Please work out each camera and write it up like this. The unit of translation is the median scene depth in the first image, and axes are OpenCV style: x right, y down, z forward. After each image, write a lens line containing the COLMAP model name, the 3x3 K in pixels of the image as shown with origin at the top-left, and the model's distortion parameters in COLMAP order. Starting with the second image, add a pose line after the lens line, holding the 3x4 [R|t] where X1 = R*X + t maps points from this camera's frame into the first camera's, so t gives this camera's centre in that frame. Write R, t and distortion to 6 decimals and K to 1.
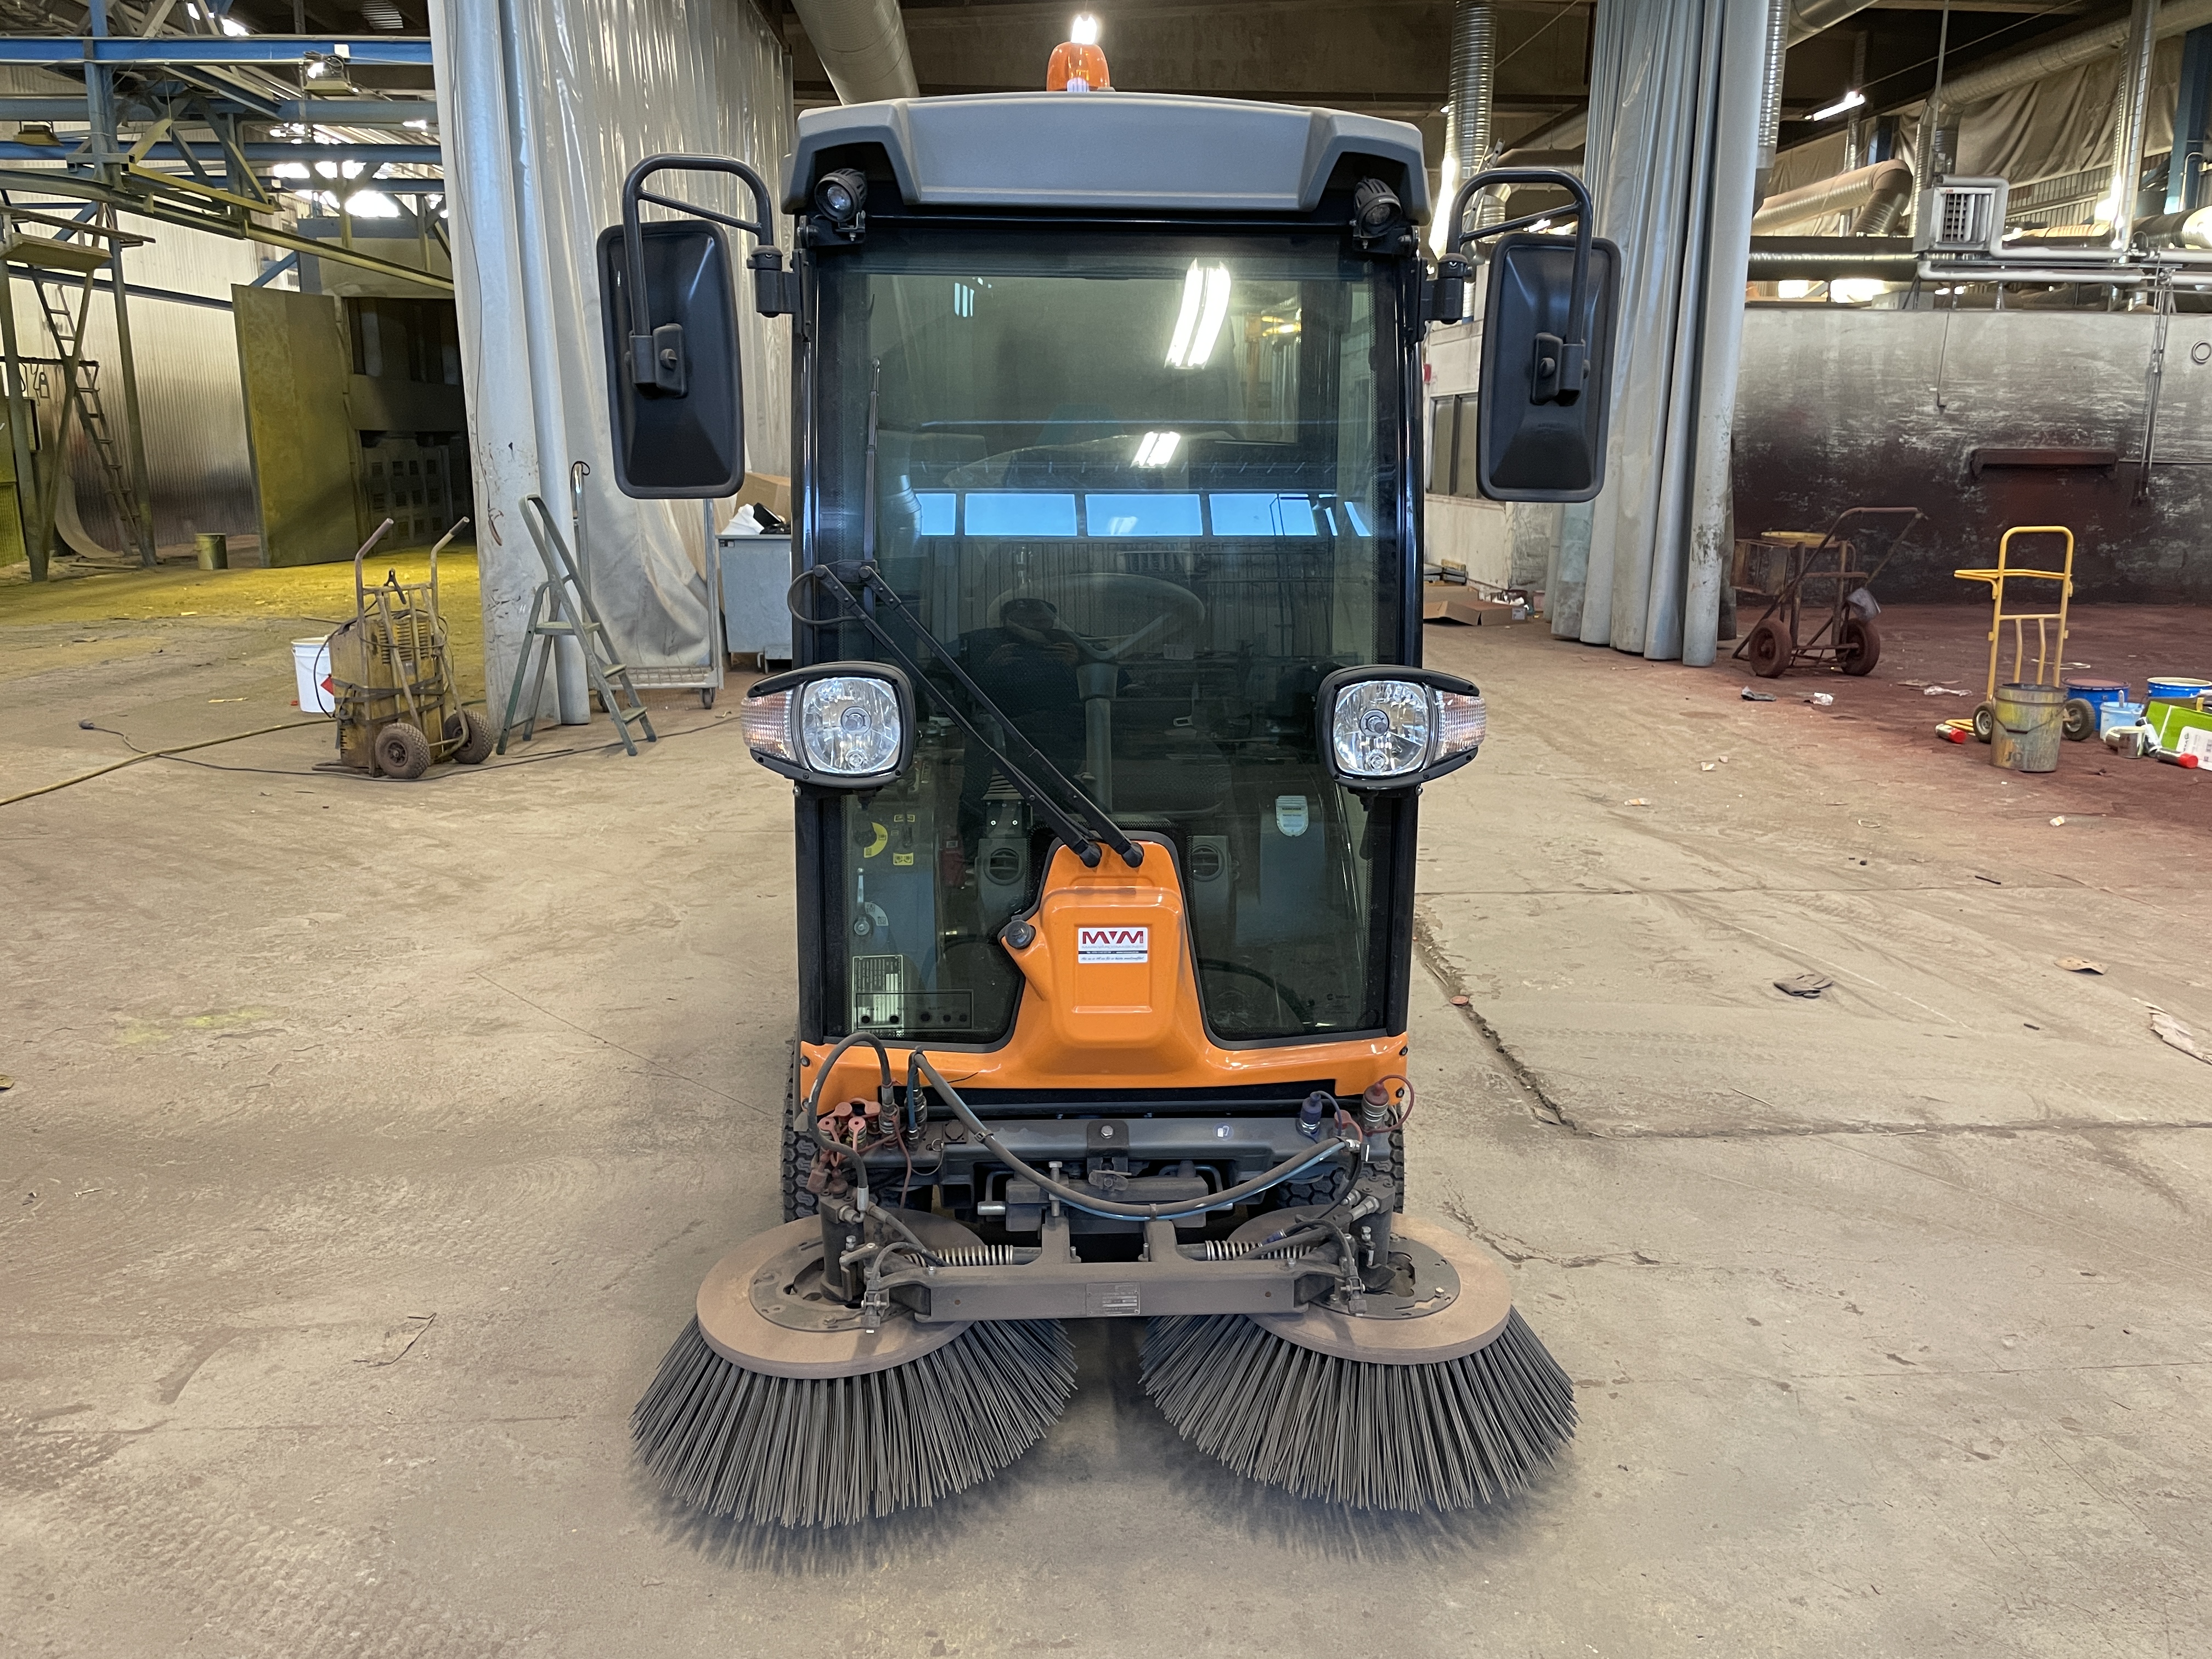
lens RADIAL K [[1678.9, 0, 1127.6], [0, 1678.9, 824.0], [0, 0, 1]] dist [0.088270, -0.129260]
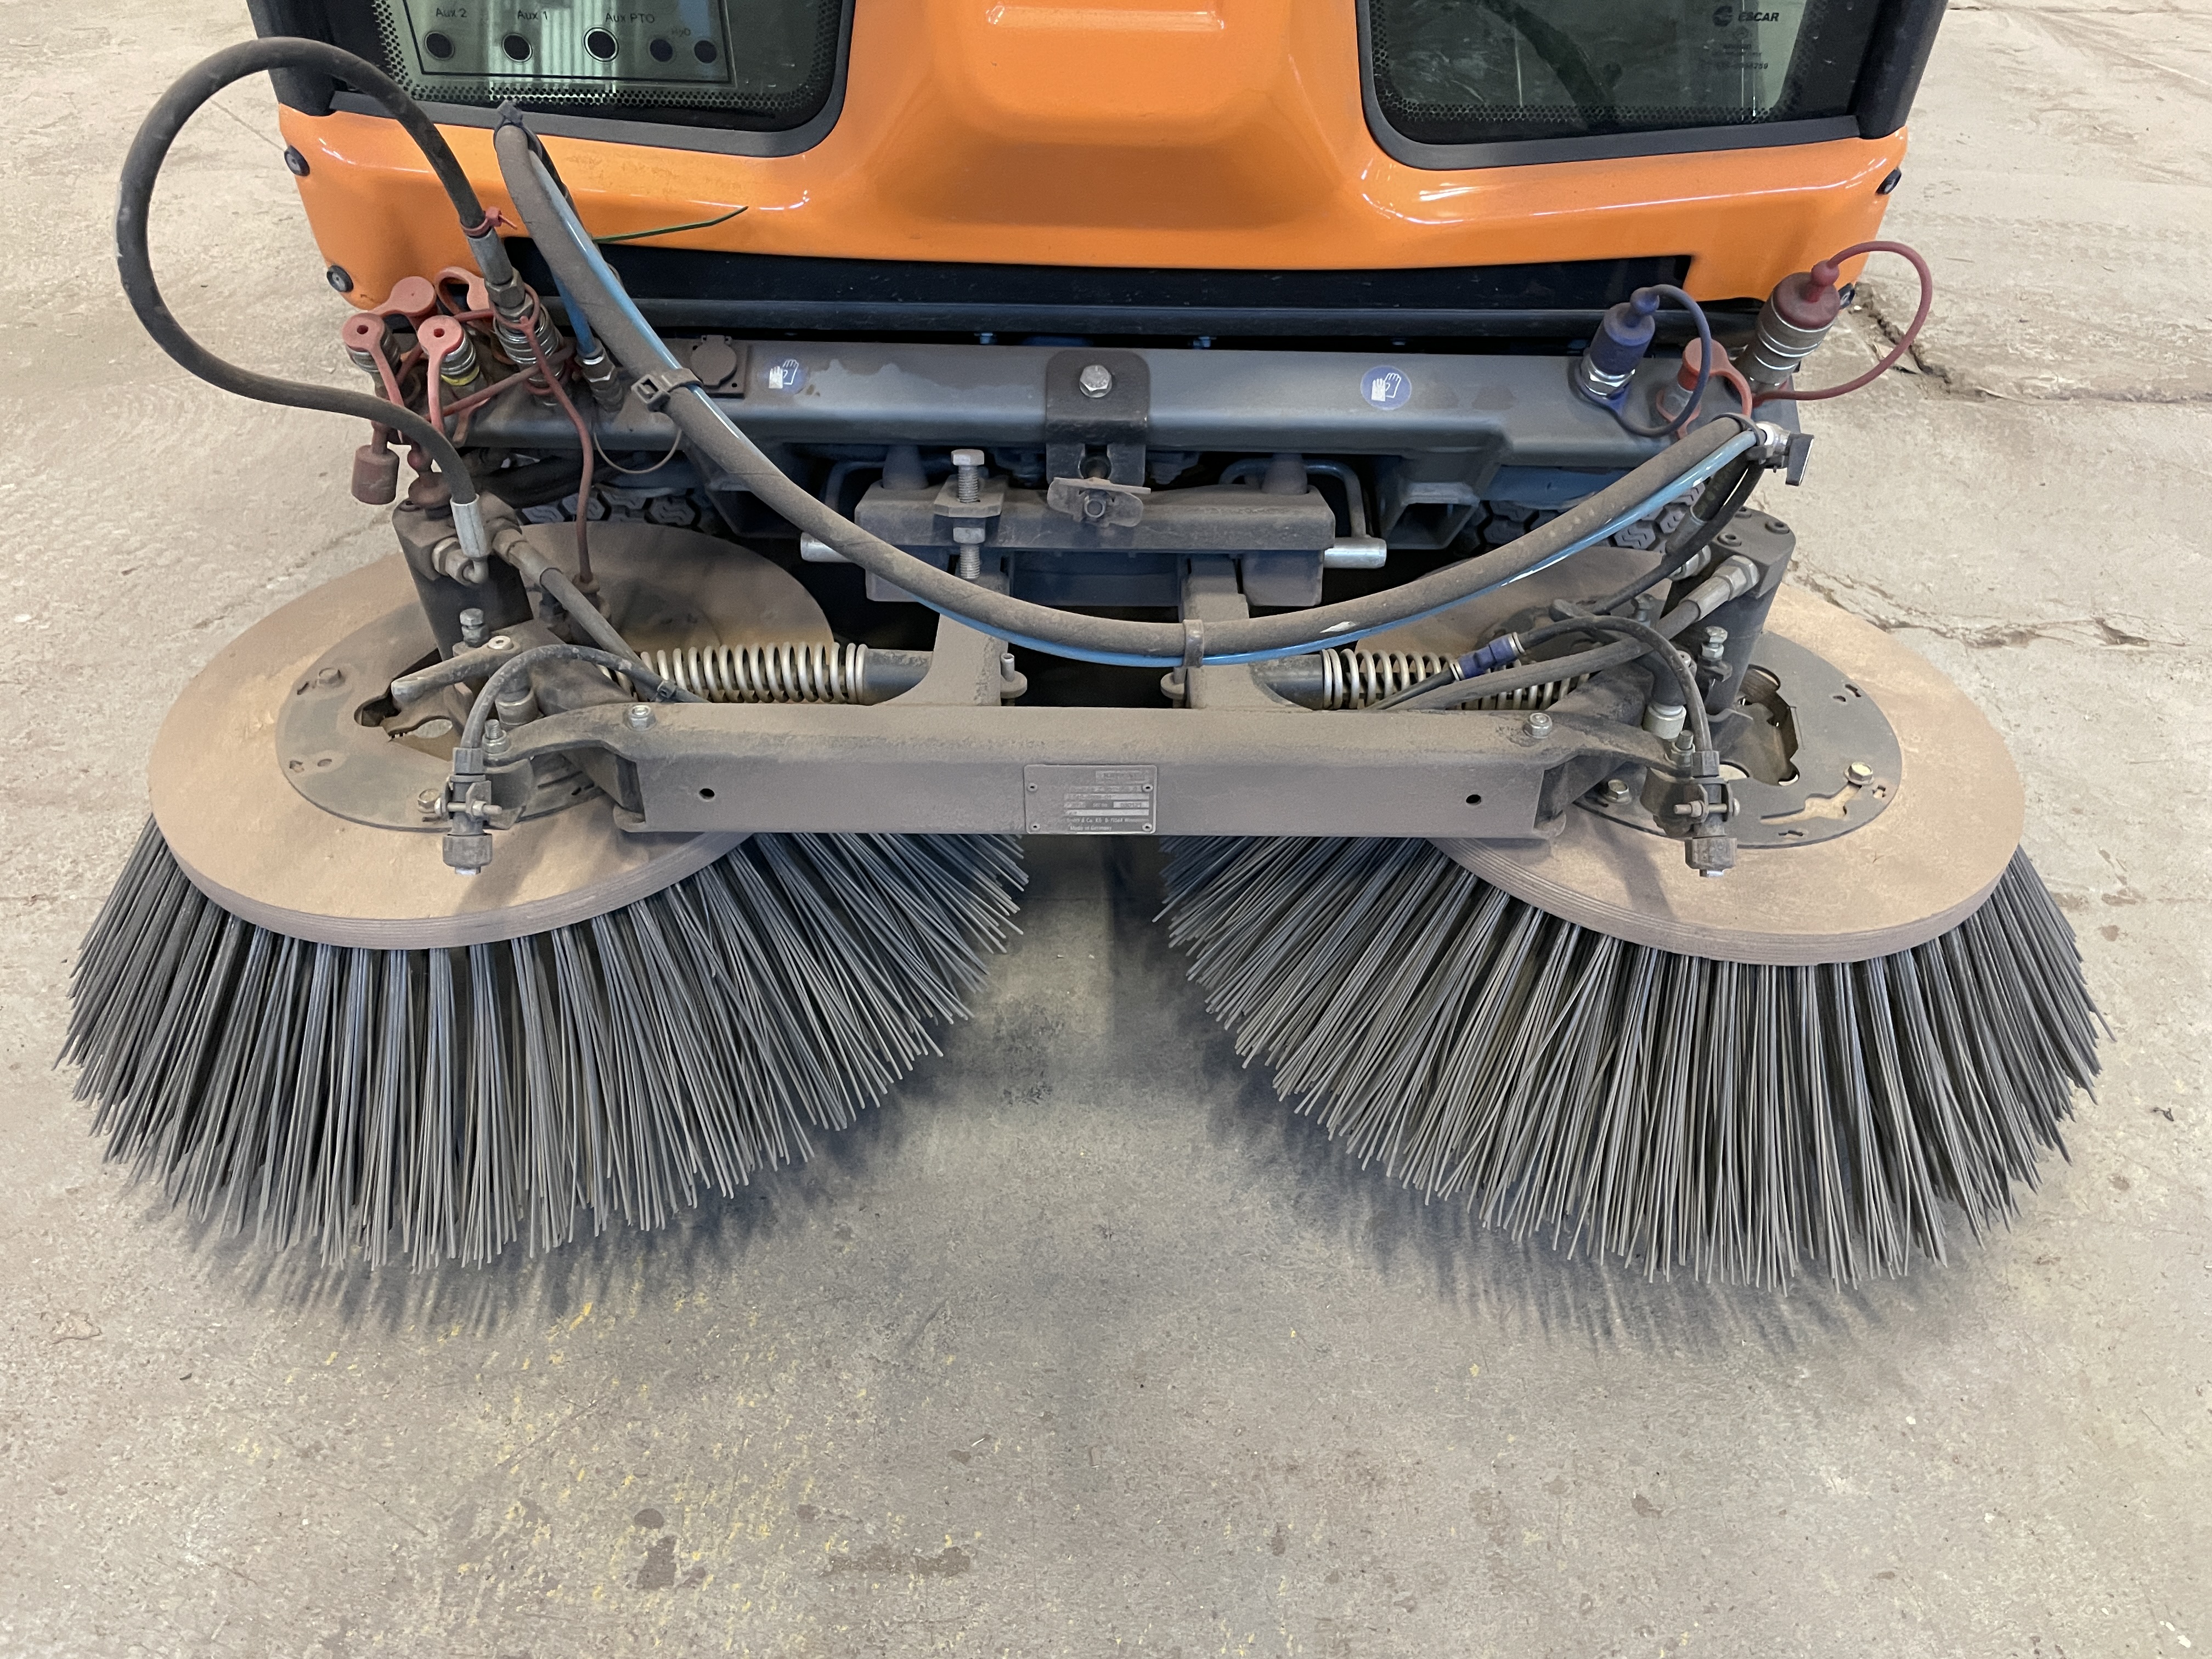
lens RADIAL K [[1740.1, 0, 1101.2], [0, 1740.1, 821.1], [0, 0, 1]] dist [0.096657, -0.136360]
pose [[0.998207, 0.042134, -0.042521, 0.011243], [-0.020104, 0.905039, 0.424854, 0.100123], [0.056384, -0.423237, 0.904263, 0.575934]]
